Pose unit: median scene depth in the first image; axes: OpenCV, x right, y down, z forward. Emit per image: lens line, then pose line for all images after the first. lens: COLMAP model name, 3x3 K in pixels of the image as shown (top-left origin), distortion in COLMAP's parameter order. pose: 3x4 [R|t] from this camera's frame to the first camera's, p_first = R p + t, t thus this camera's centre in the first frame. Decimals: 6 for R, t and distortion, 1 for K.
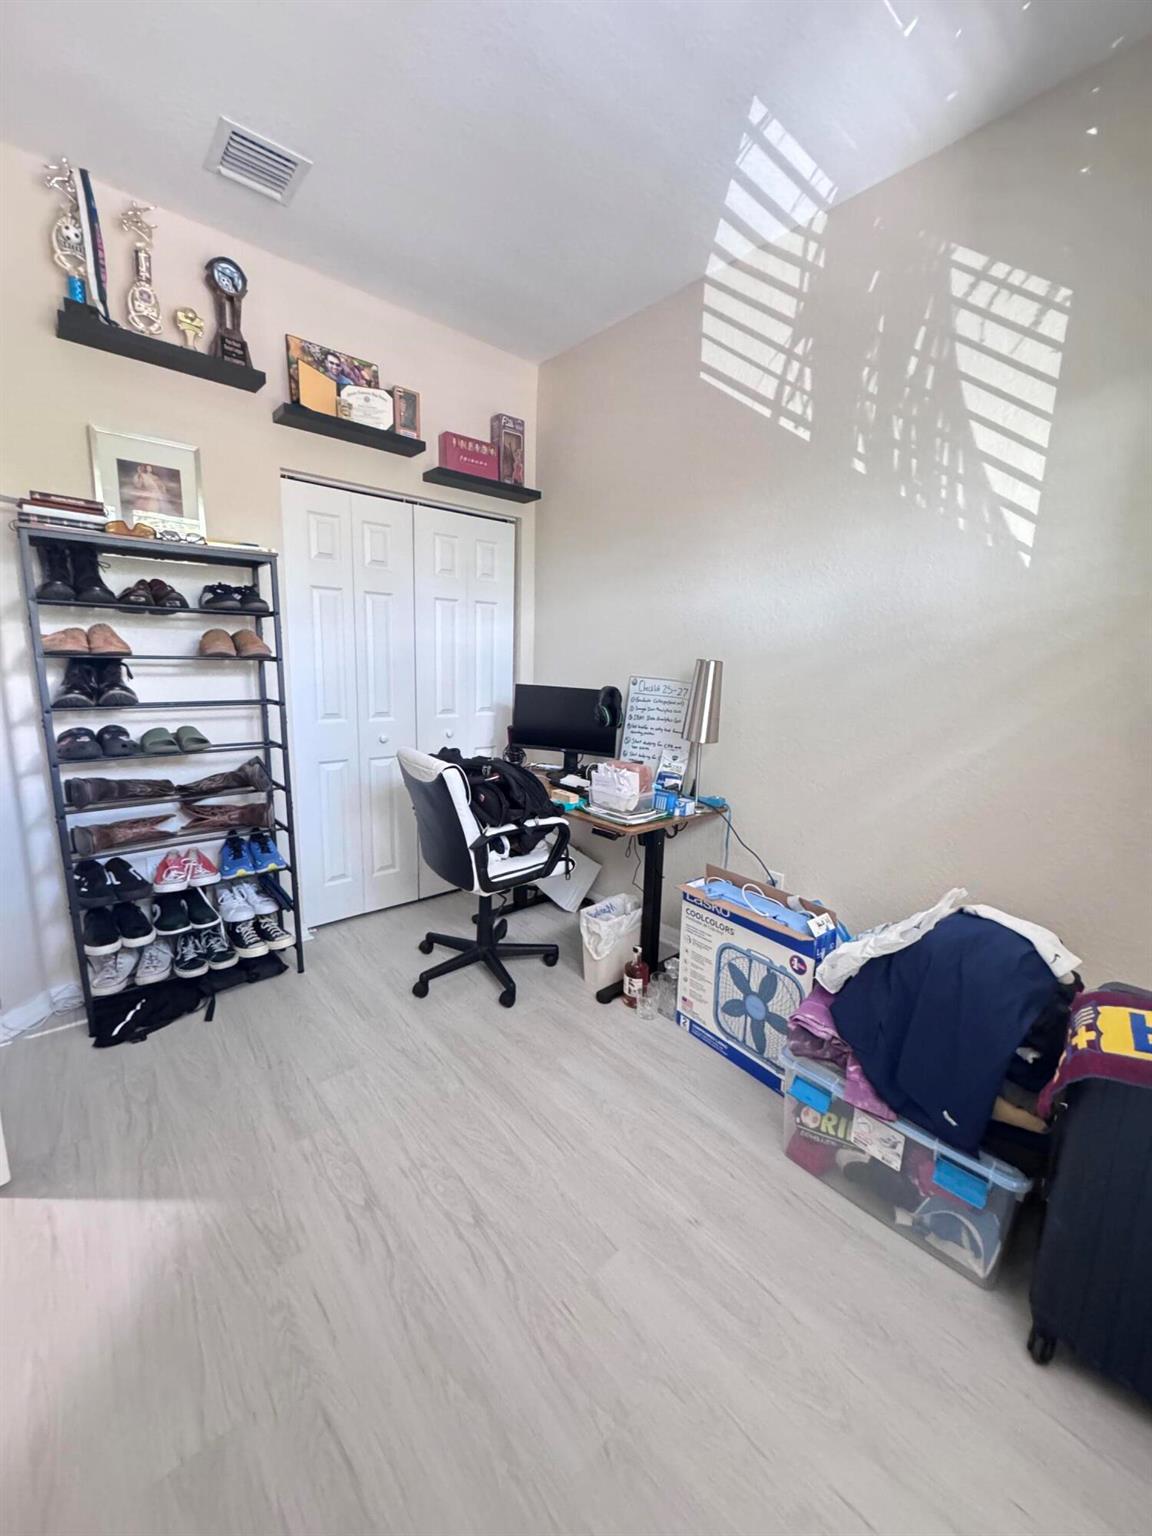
lens RADIAL K [[617.8, 0, 583.2], [0, 617.8, 767.0], [0, 0, 1]] dist [-0.002876, 0.000771]
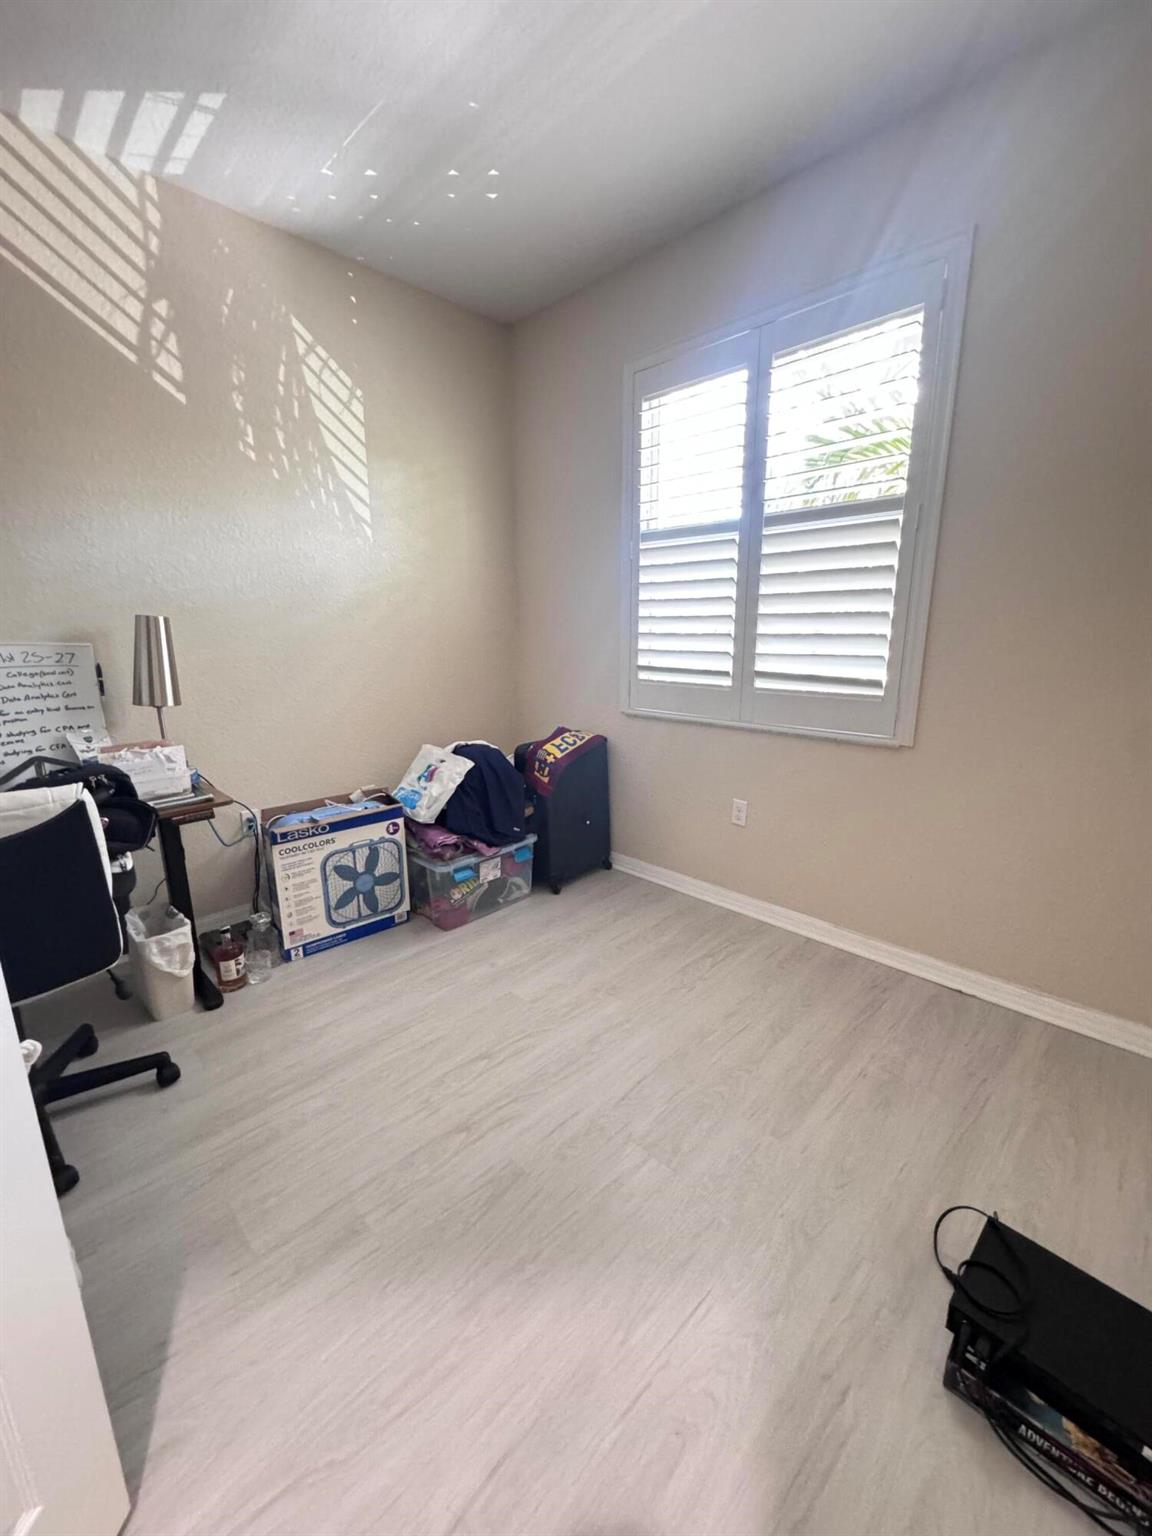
lens RADIAL K [[617.8, 0, 581.5], [0, 617.8, 758.4], [0, 0, 1]] dist [-0.002876, 0.000771]
pose [[-0.083315, -0.240817, 0.966988, -0.957843], [0.181510, 0.950462, 0.252340, -0.106907], [-0.979854, 0.196541, -0.035477, 0.545954]]
